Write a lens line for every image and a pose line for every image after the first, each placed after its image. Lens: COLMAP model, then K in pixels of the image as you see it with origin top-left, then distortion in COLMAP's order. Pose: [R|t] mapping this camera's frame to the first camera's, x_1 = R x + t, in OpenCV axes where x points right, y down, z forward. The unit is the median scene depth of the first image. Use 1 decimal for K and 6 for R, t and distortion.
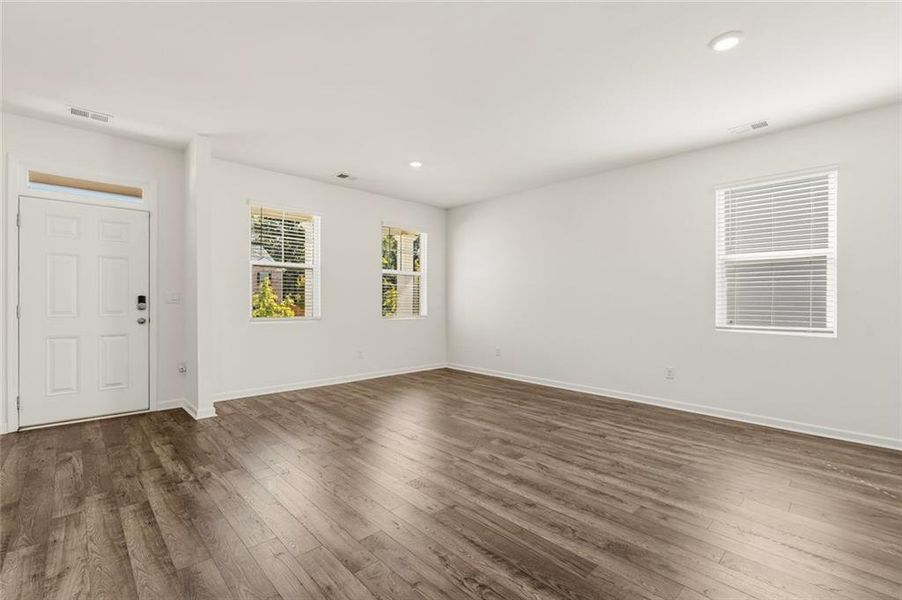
lens RADIAL K [[411.4, 0, 454.3], [0, 411.4, 300.9], [0, 0, 1]] dist [-0.001744, -0.000194]
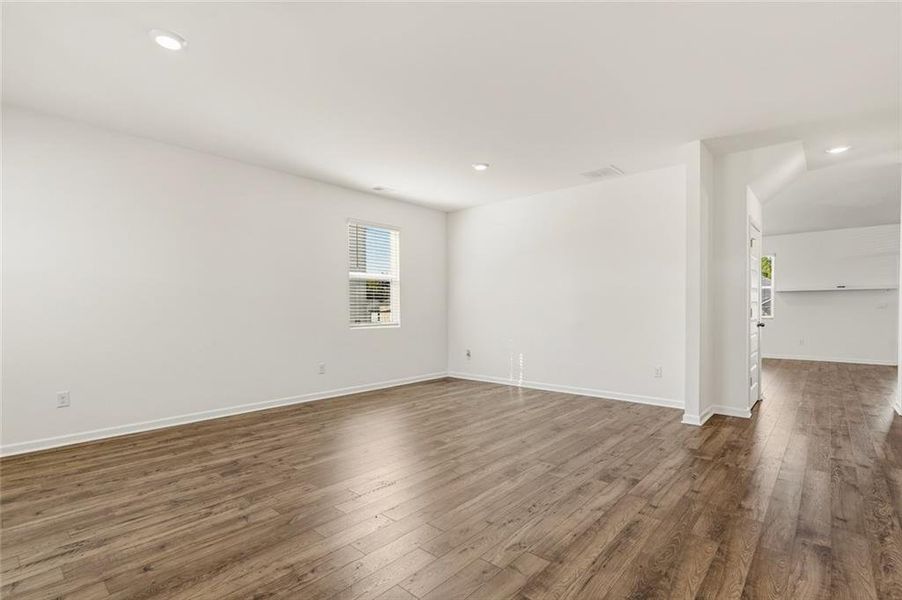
lens RADIAL K [[410.1, 0, 451.0], [0, 410.1, 312.0], [0, 0, 1]] dist [-0.003168, -0.000005]
pose [[-0.076430, -0.012633, 0.996995, -1.044896], [0.000460, 0.999919, 0.012705, -0.010262], [-0.997075, 0.001429, -0.076418, 1.091951]]
